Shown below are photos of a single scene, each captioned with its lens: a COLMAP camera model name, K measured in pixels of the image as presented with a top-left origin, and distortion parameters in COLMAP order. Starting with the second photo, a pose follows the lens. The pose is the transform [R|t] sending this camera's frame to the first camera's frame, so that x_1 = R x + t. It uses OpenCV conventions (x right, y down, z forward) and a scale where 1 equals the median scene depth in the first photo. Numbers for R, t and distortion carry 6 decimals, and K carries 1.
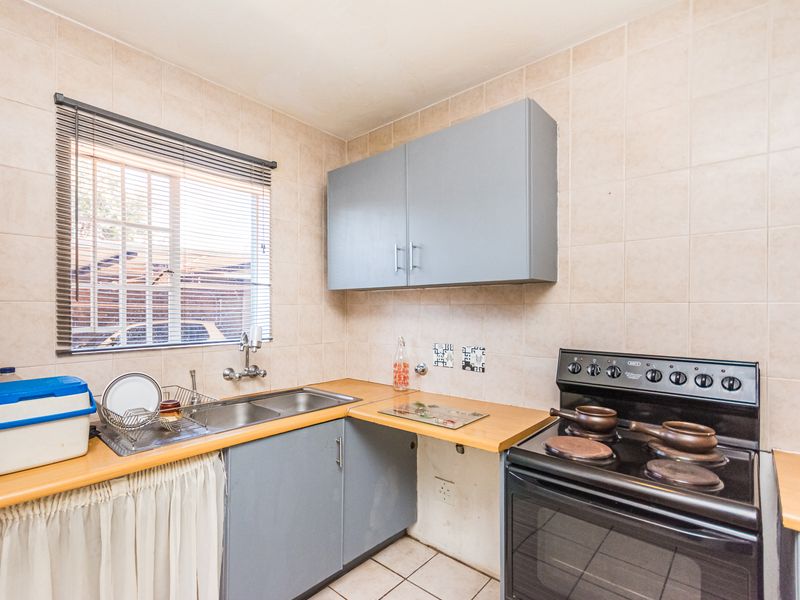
lens RADIAL K [[398.1, 0, 353.7], [0, 398.1, 309.8], [0, 0, 1]] dist [0.005605, 0.000860]
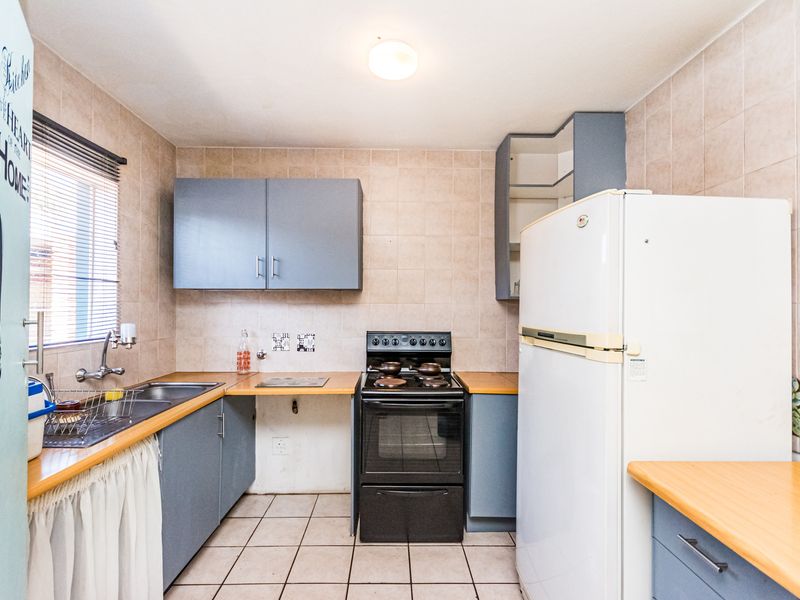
lens RADIAL K [[398.1, 0, 390.9], [0, 398.1, 299.8], [0, 0, 1]] dist [0.005605, 0.000860]
pose [[0.707794, 0.013291, 0.706294, -0.480990], [-0.004065, 0.999883, -0.014743, -0.006767], [-0.706407, 0.007564, 0.707765, -0.193740]]
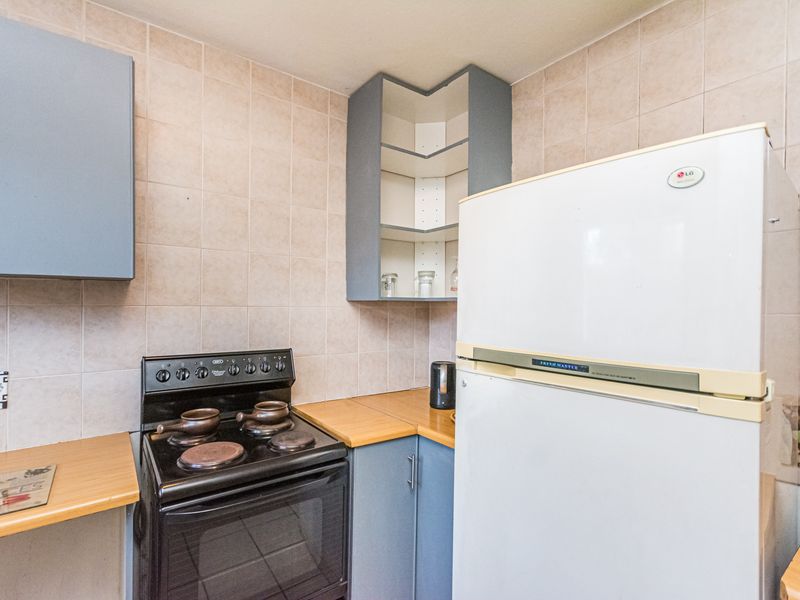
lens RADIAL K [[398.1, 0, 397.4], [0, 398.1, 305.6], [0, 0, 1]] dist [0.005605, 0.000860]
pose [[0.162956, -0.004882, 0.986621, -0.224303], [-0.007649, 0.999951, 0.006212, -0.023548], [-0.986604, -0.008559, 0.162910, 0.250132]]
